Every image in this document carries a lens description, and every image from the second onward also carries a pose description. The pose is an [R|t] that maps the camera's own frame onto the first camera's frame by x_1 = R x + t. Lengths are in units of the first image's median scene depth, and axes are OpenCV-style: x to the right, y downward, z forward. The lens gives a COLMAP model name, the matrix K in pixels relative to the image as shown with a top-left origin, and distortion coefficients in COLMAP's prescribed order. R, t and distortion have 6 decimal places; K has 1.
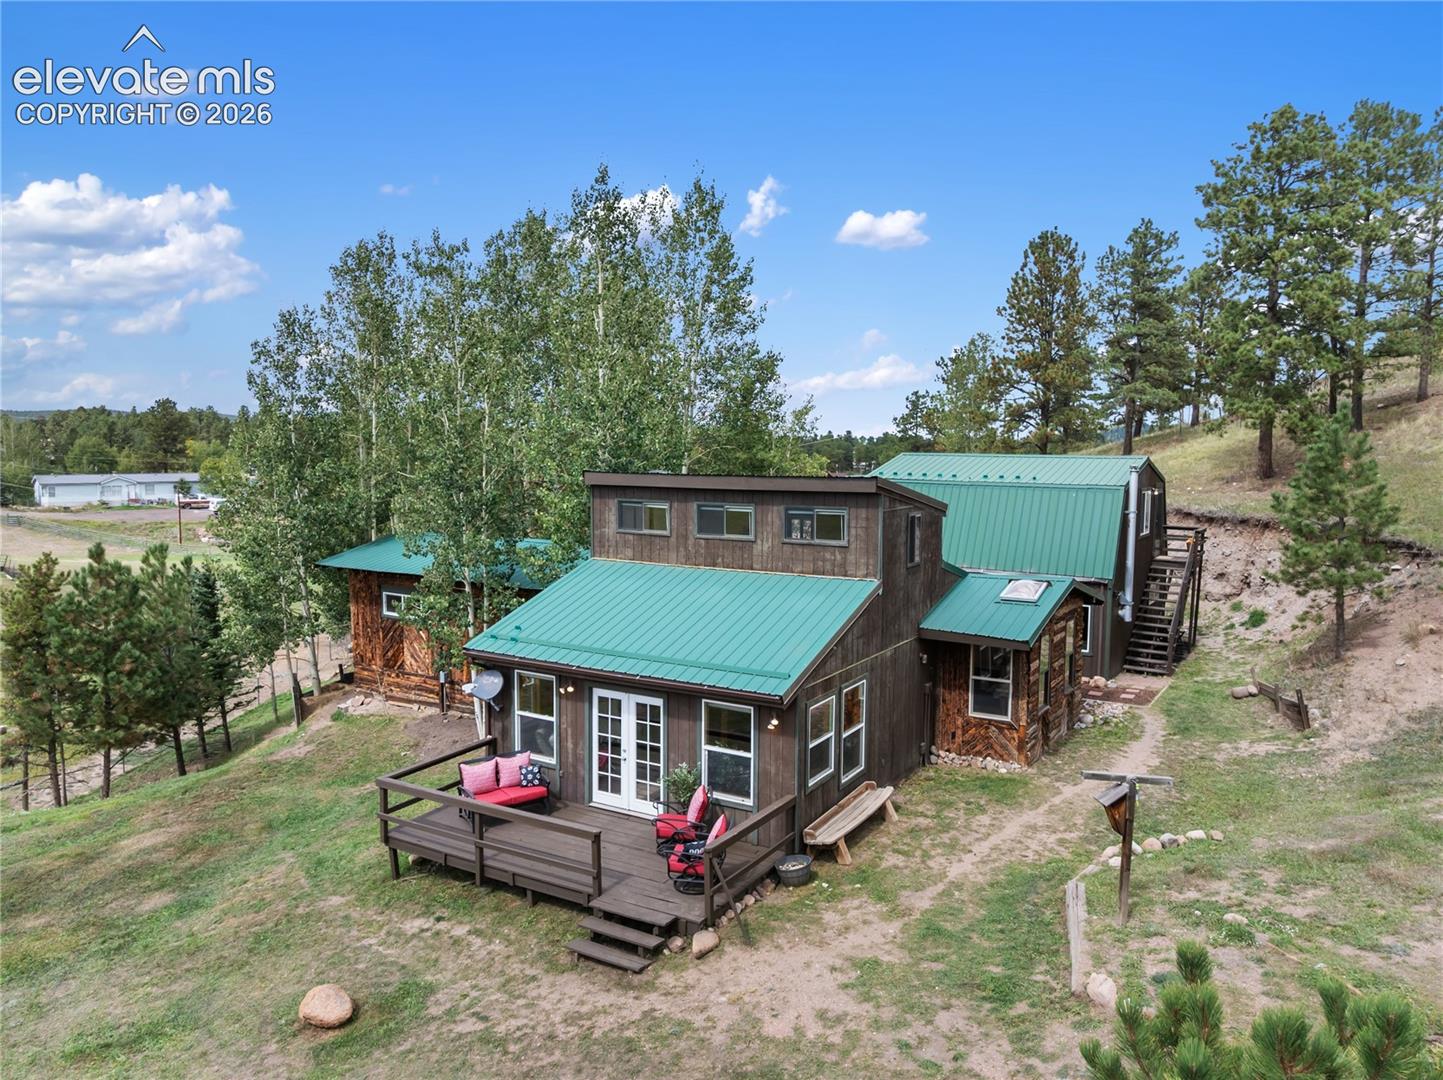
lens RADIAL K [[1001.0, 0, 746.6], [0, 1001.0, 538.8], [0, 0, 1]] dist [0.001157, 0.000517]
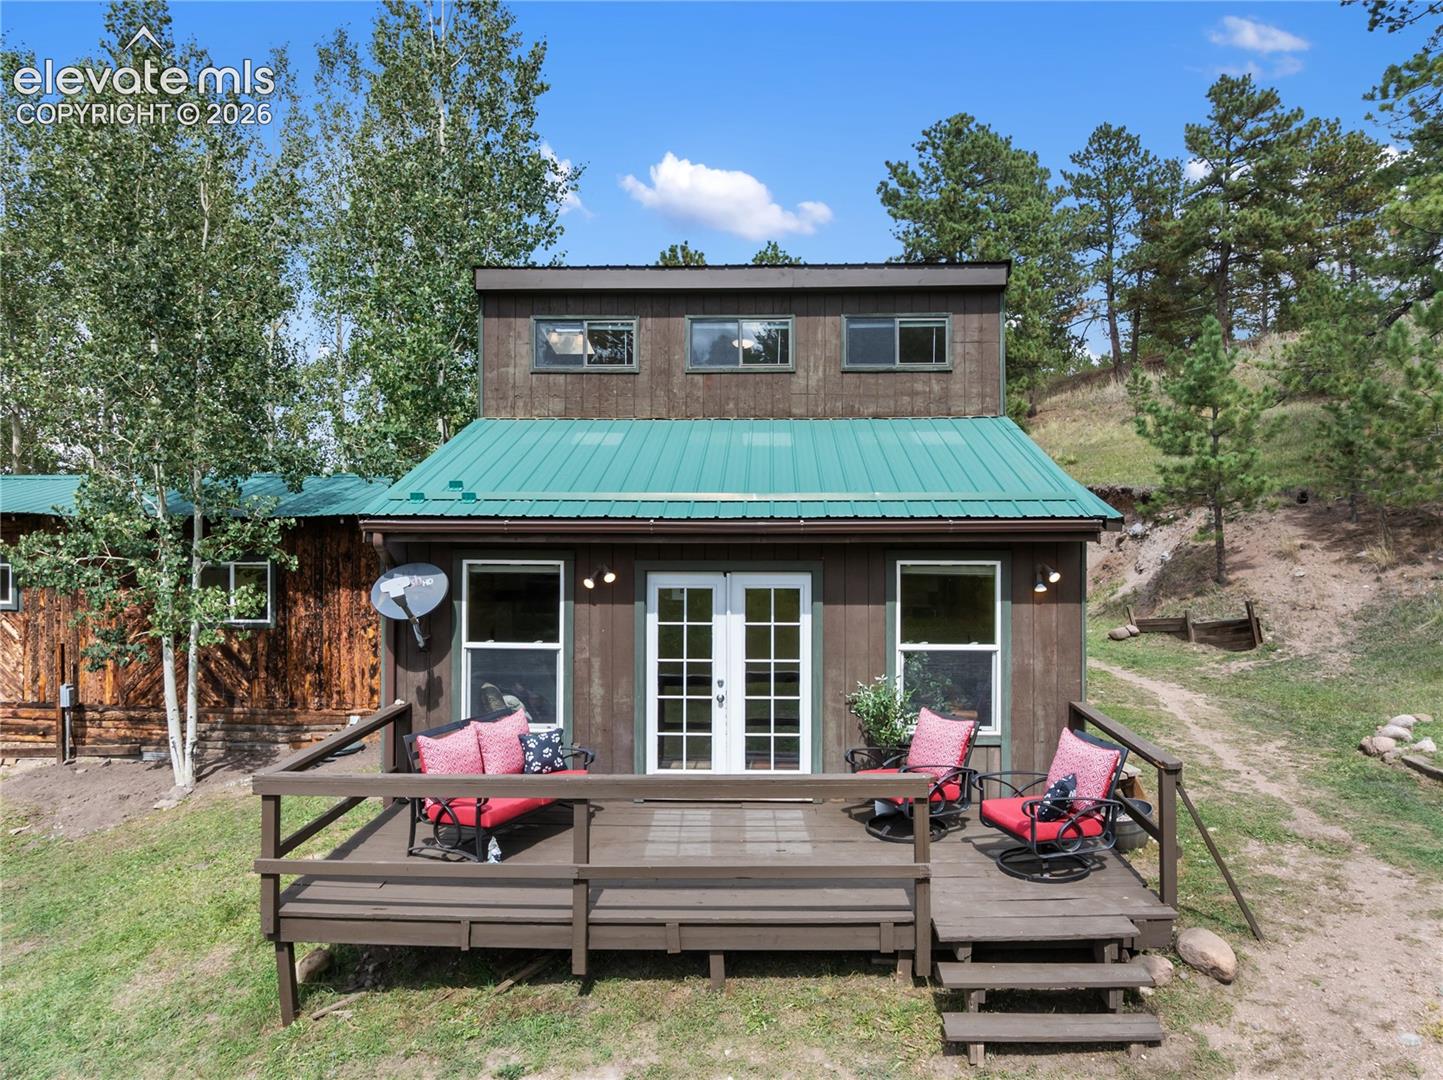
lens RADIAL K [[1005.7, 0, 719.7], [0, 1005.7, 535.2], [0, 0, 1]] dist [-0.023925, 0.001886]
pose [[0.886968, -0.005523, 0.461797, -0.370756], [0.048820, 0.995447, -0.081863, 0.175145], [-0.459243, 0.095155, 0.883200, 0.507081]]
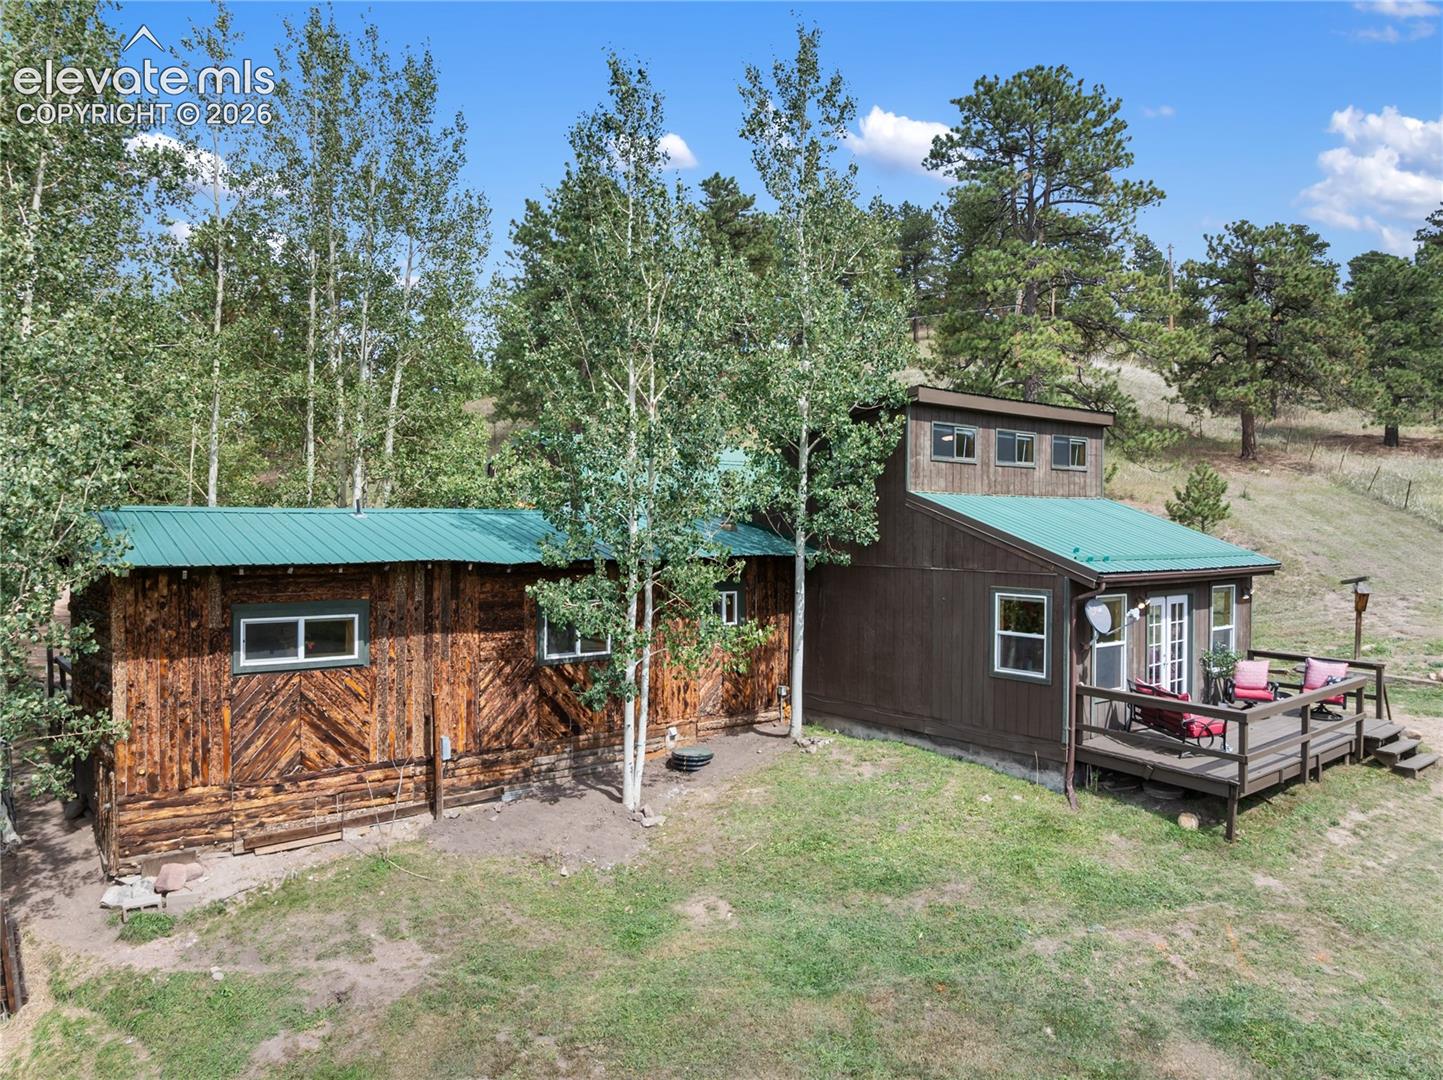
lens RADIAL K [[1001.0, 0, 746.6], [0, 1001.0, 538.8], [0, 0, 1]] dist [0.001157, 0.000517]
pose [[0.350086, -0.018264, 0.936539, -1.198722], [0.087308, 0.996094, -0.013211, 0.070896], [-0.932640, 0.086392, 0.350313, 1.018714]]
